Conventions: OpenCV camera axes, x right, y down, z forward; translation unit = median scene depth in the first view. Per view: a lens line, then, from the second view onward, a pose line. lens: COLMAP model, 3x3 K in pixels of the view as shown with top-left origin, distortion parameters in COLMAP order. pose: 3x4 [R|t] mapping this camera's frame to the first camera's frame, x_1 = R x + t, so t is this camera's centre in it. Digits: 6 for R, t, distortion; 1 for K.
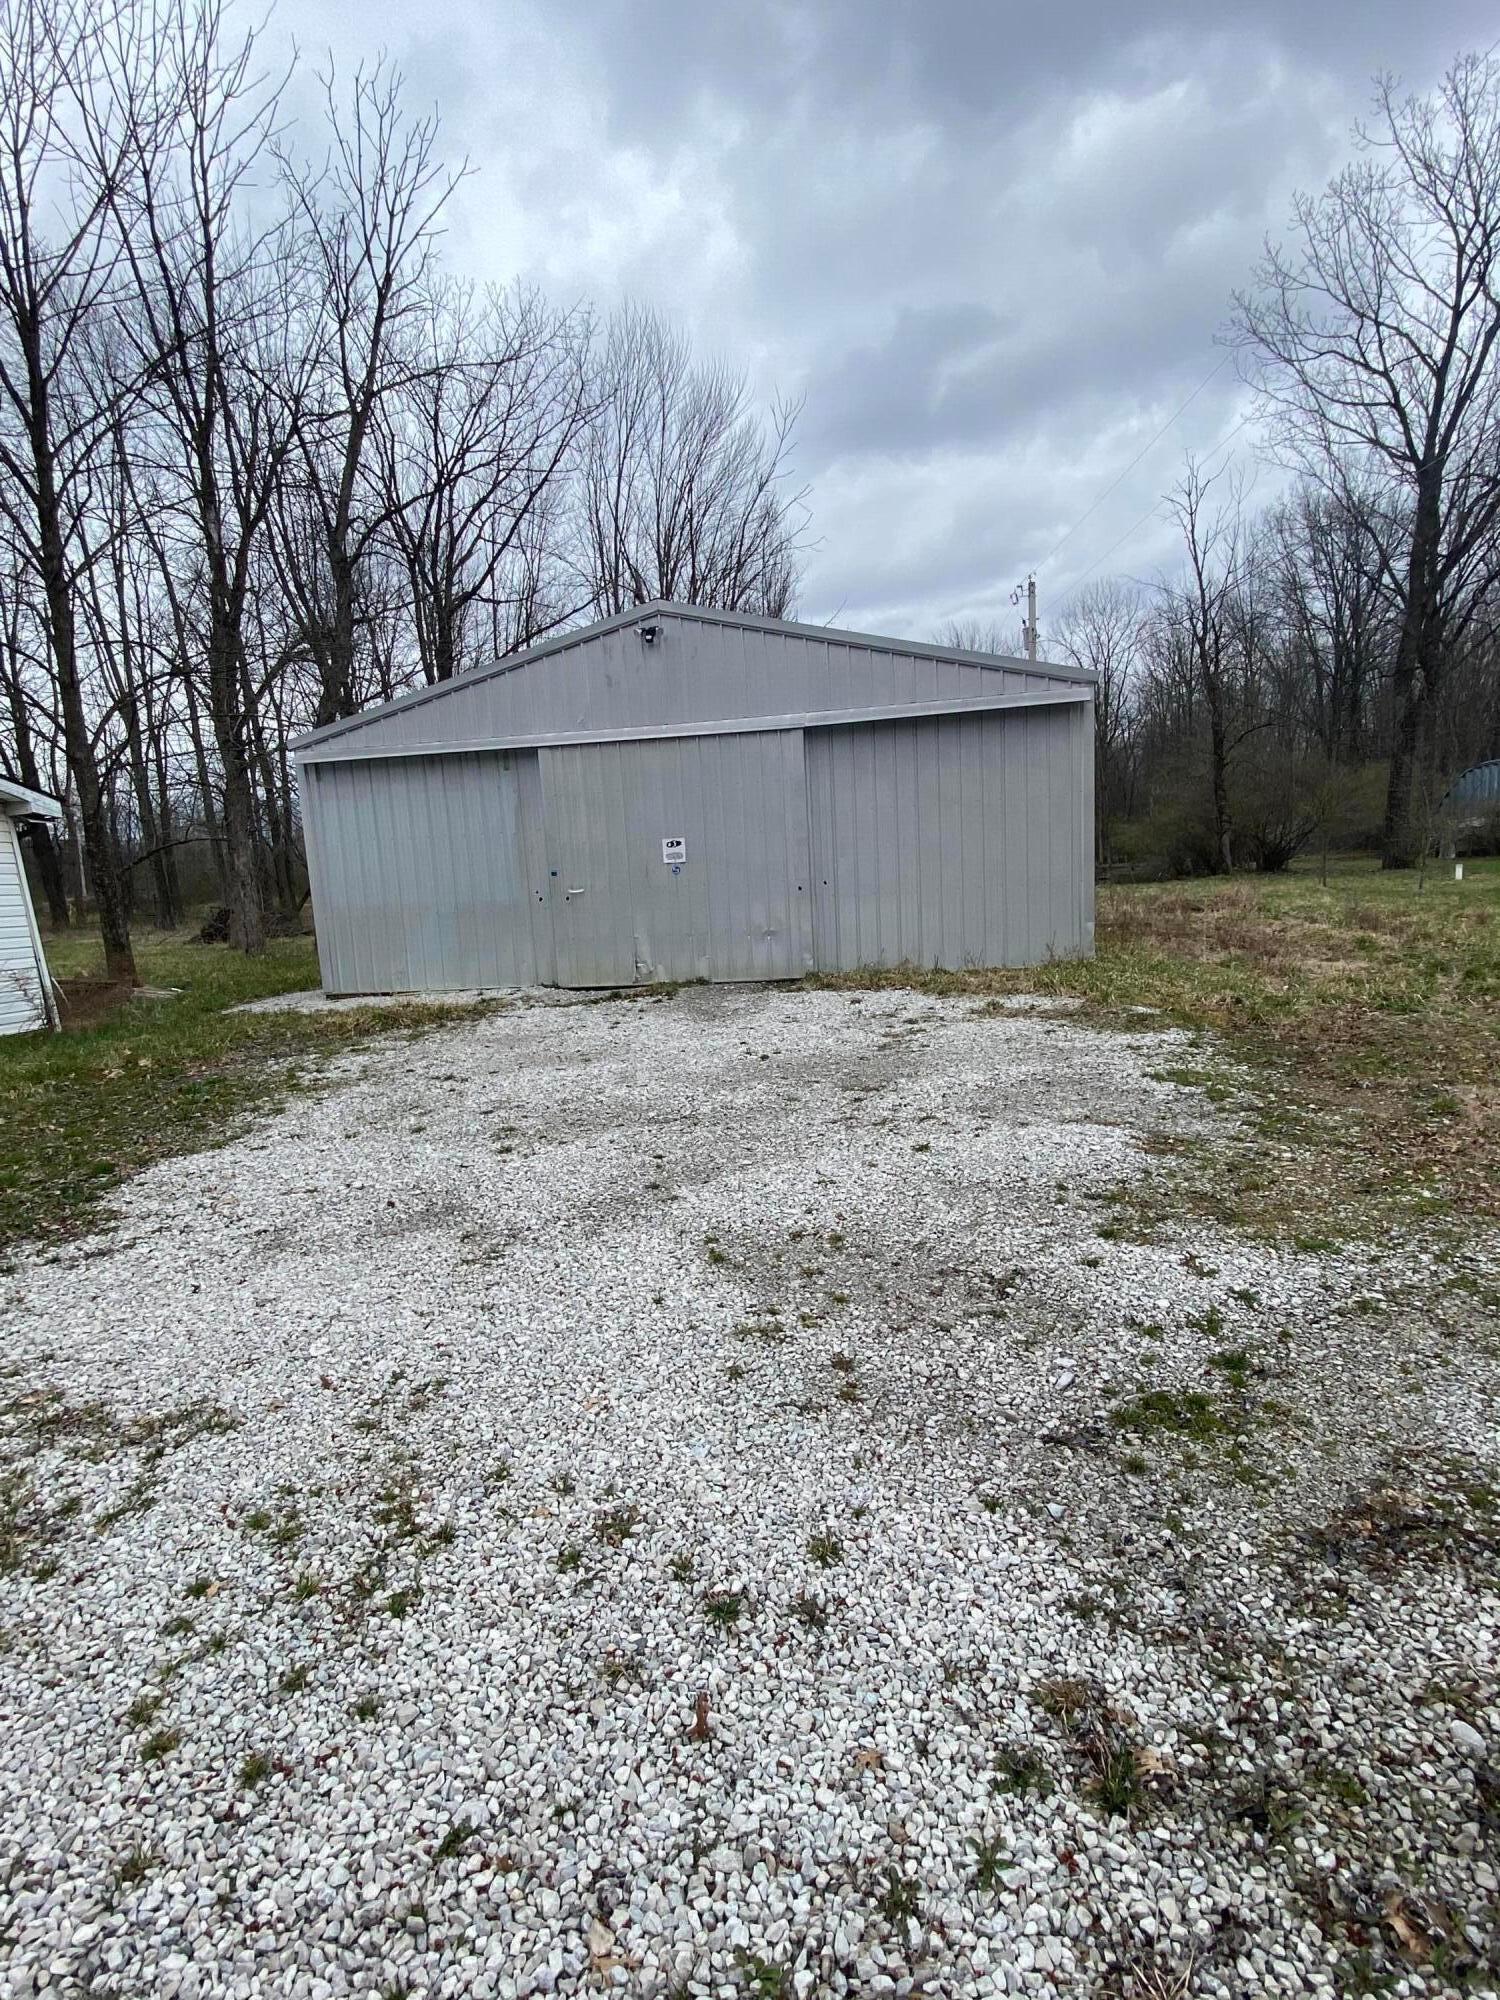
lens RADIAL K [[937.9, 0, 750.0], [0, 937.9, 1000.0], [0, 0, 1]] dist [0.002964, 0.000338]
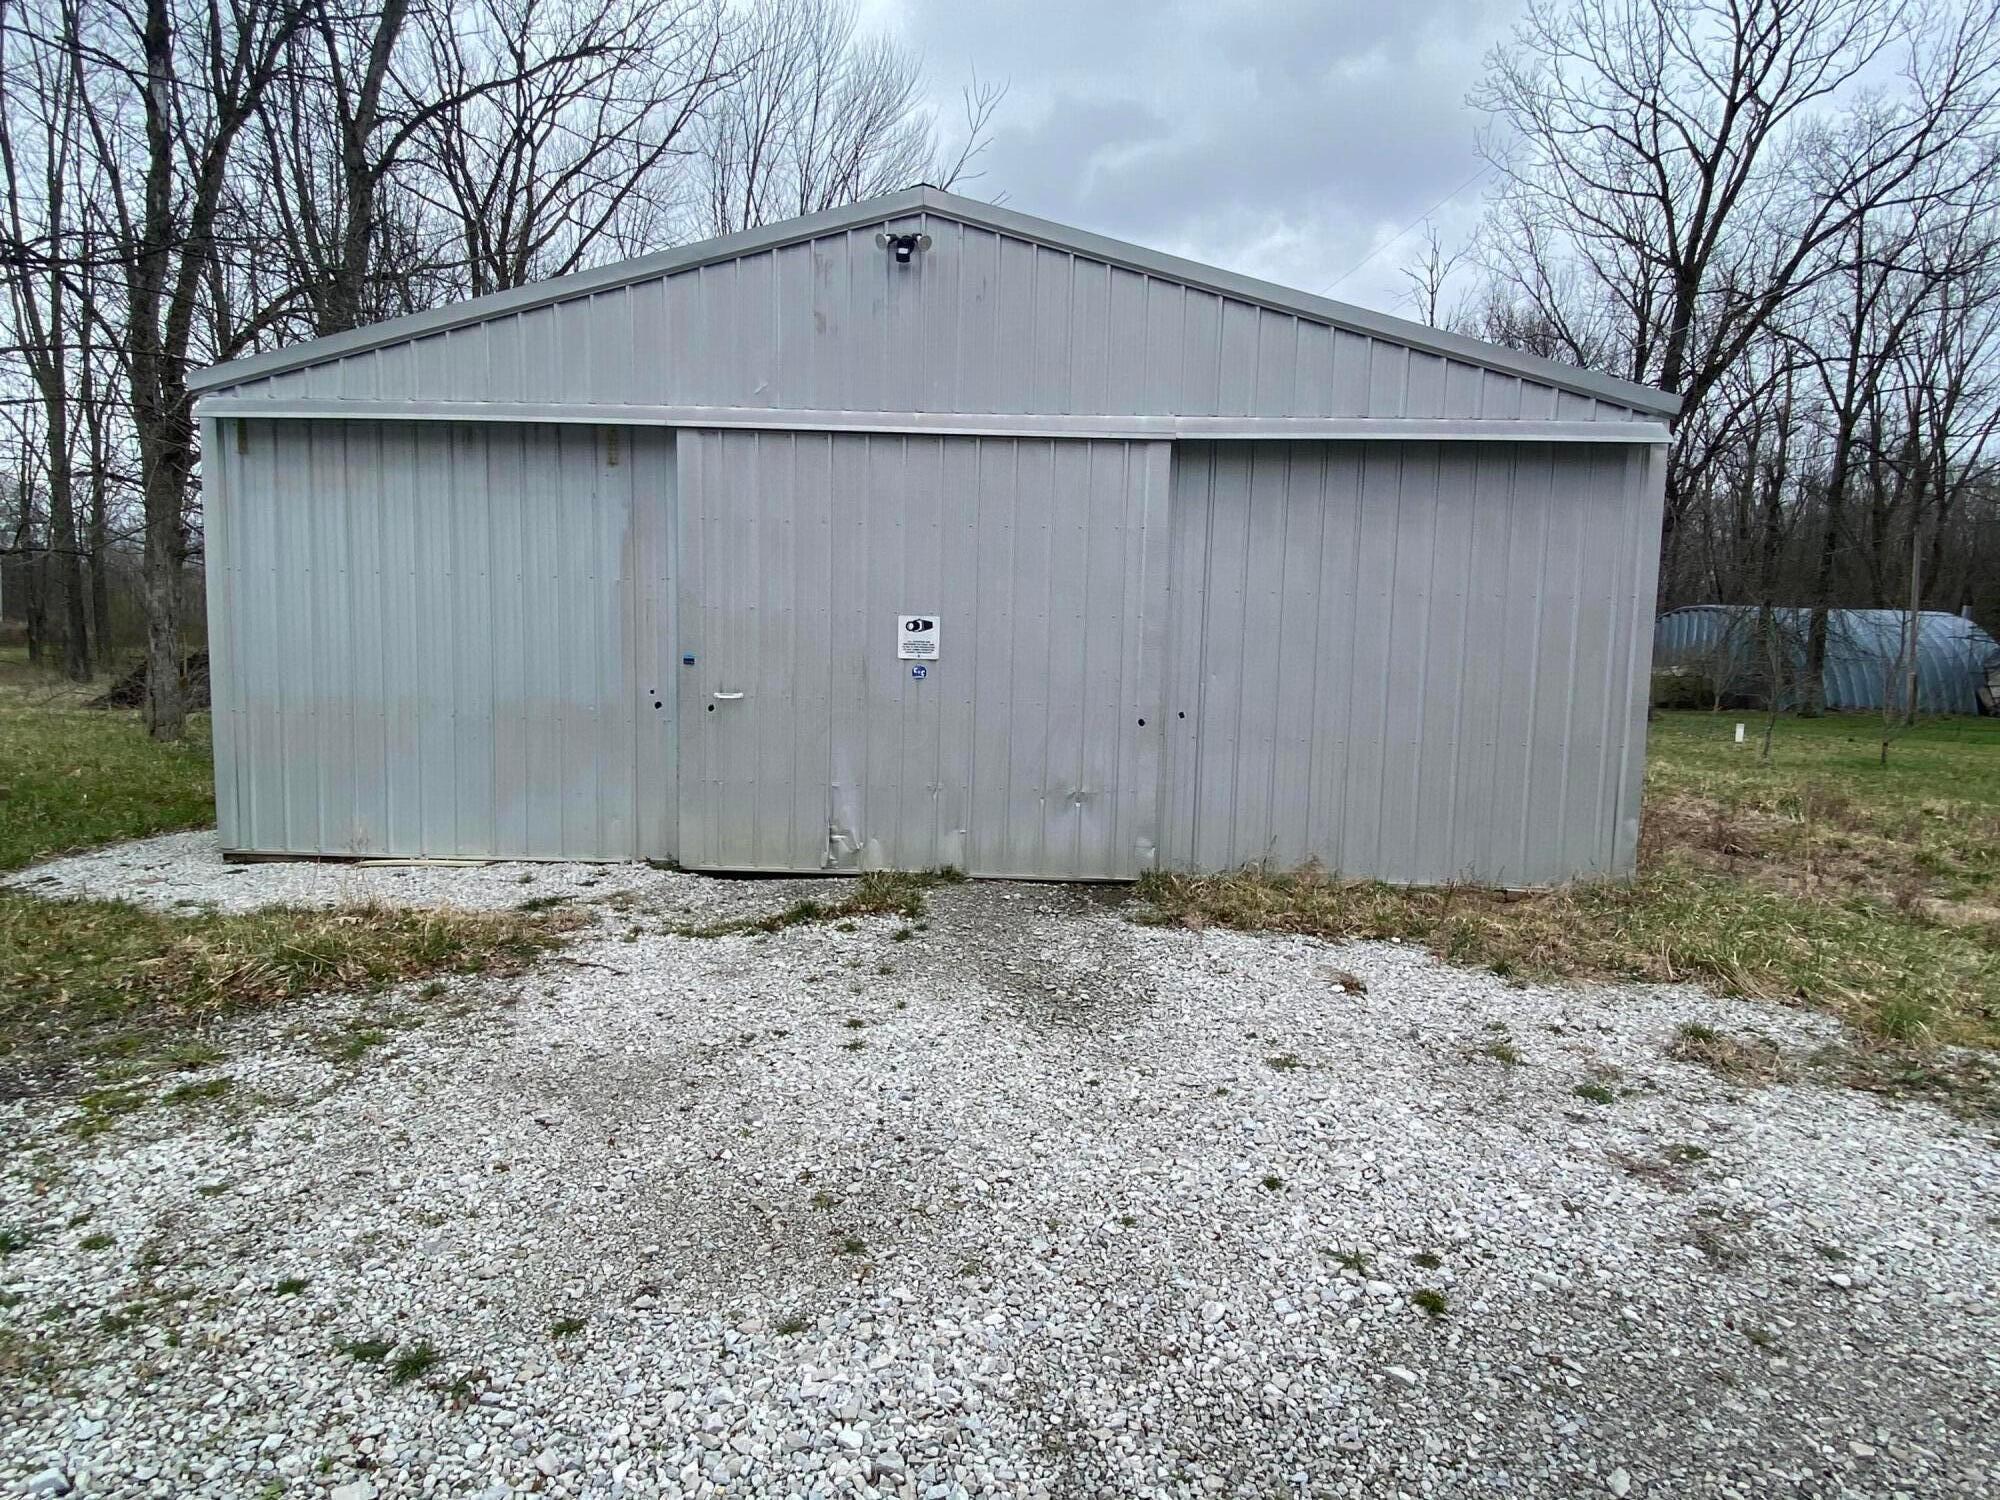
lens RADIAL K [[1063.8, 0, 1000.0], [0, 1063.8, 750.0], [0, 0, 1]] dist [0.002249, -0.000446]
pose [[0.987554, 0.064875, 0.143278, -0.114635], [-0.057016, 0.996670, -0.058294, -0.057294], [-0.146583, 0.049400, 0.987964, 0.363755]]
